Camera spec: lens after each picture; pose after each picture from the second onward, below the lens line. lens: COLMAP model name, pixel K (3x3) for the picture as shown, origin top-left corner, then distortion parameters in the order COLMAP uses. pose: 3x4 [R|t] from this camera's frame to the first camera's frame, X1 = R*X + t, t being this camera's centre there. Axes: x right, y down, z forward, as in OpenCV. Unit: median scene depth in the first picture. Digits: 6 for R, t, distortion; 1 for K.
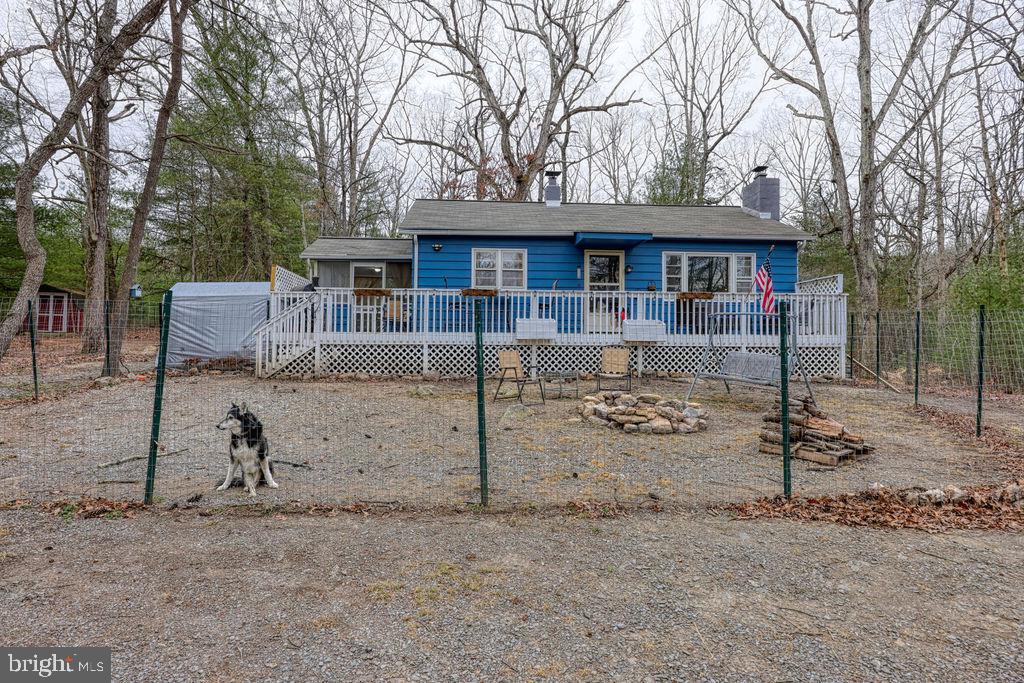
lens RADIAL K [[561.6, 0, 513.0], [0, 561.6, 337.9], [0, 0, 1]] dist [0.007844, 0.001639]
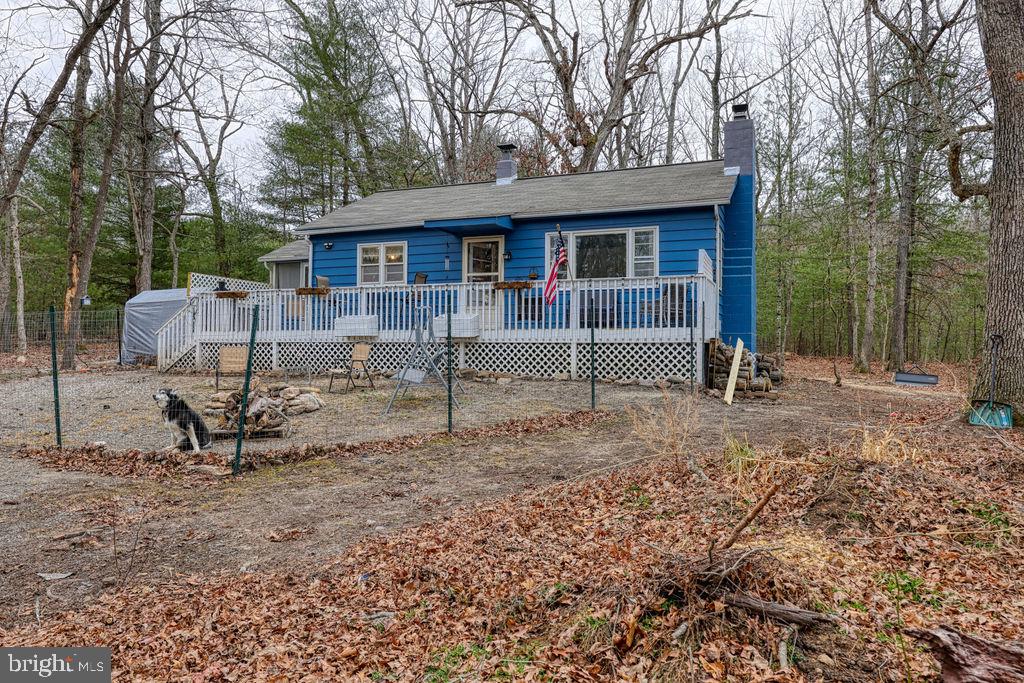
lens RADIAL K [[741.0, 0, 515.0], [0, 741.0, 342.2], [0, 0, 1]] dist [0.007506, -0.001147]
pose [[0.893258, -0.005222, -0.449513, 0.746299], [0.008934, 0.999941, 0.006139, 0.006016], [0.449455, -0.009500, 0.893253, -0.034855]]
